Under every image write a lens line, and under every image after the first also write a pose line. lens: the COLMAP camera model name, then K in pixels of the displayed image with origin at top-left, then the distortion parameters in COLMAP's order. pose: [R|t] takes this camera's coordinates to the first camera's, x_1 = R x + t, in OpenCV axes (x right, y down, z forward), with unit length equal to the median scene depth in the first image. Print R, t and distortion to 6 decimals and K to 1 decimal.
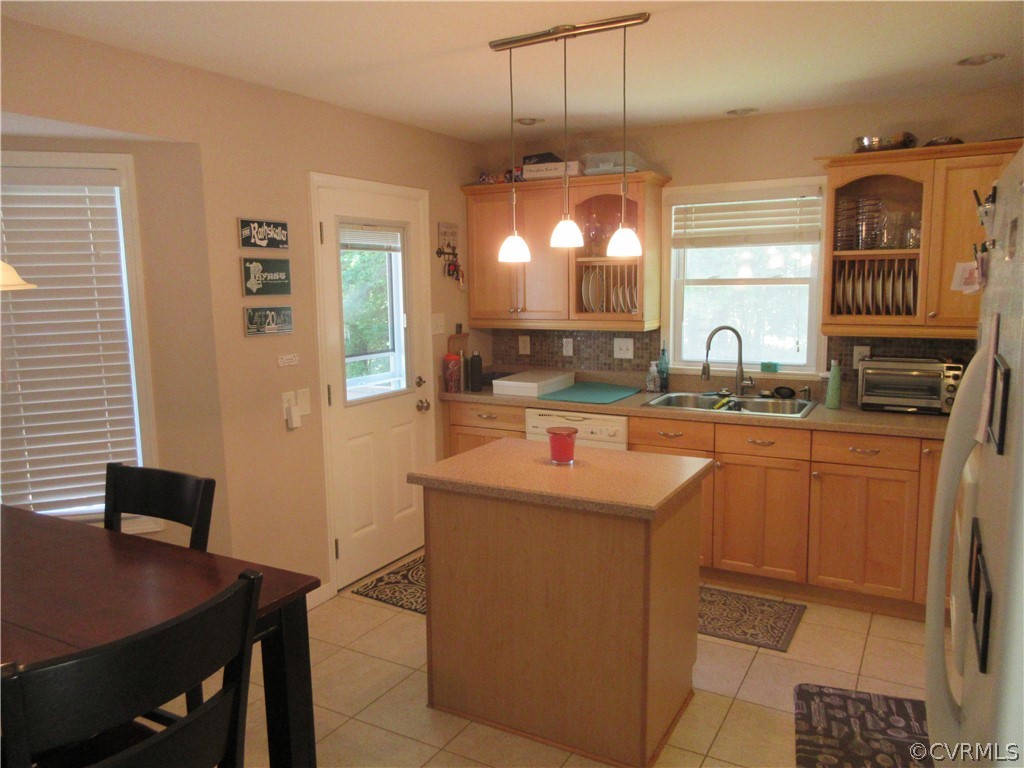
lens RADIAL K [[762.5, 0, 512.1], [0, 762.5, 384.5], [0, 0, 1]] dist [0.005112, 0.003861]
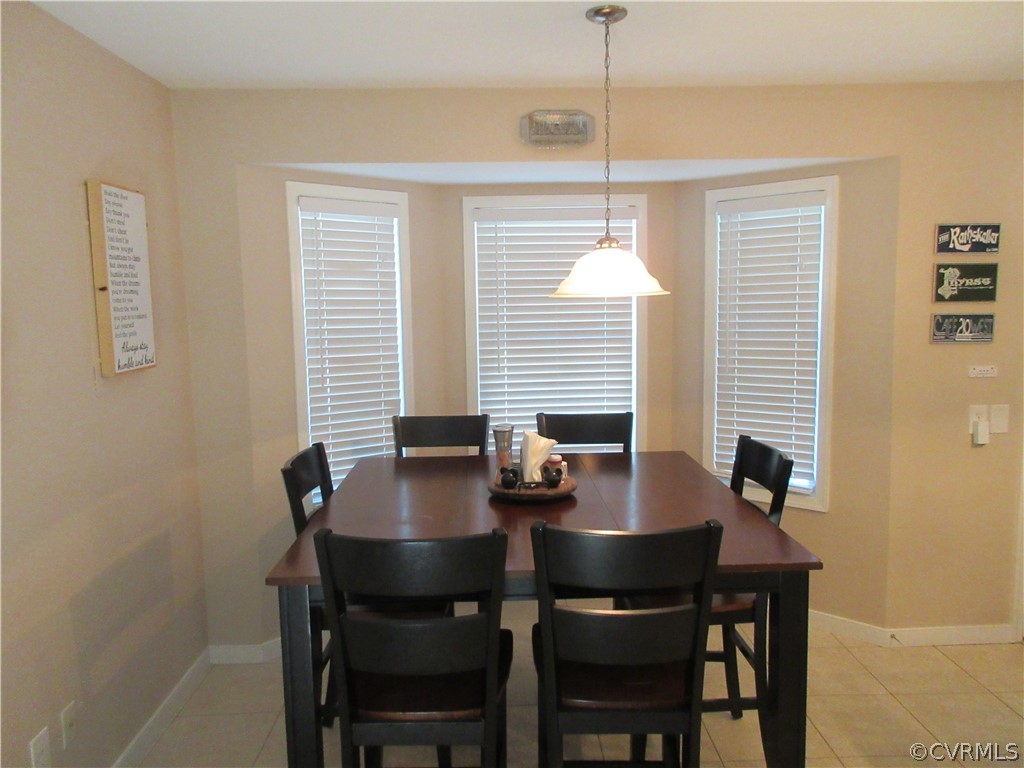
lens RADIAL K [[762.5, 0, 511.5], [0, 762.5, 383.5], [0, 0, 1]] dist [0.005112, 0.003861]
pose [[0.507918, 0.105662, -0.854900, 0.226306], [-0.111969, 0.992127, 0.056099, -0.005522], [0.854097, 0.067228, 0.515750, 0.025378]]
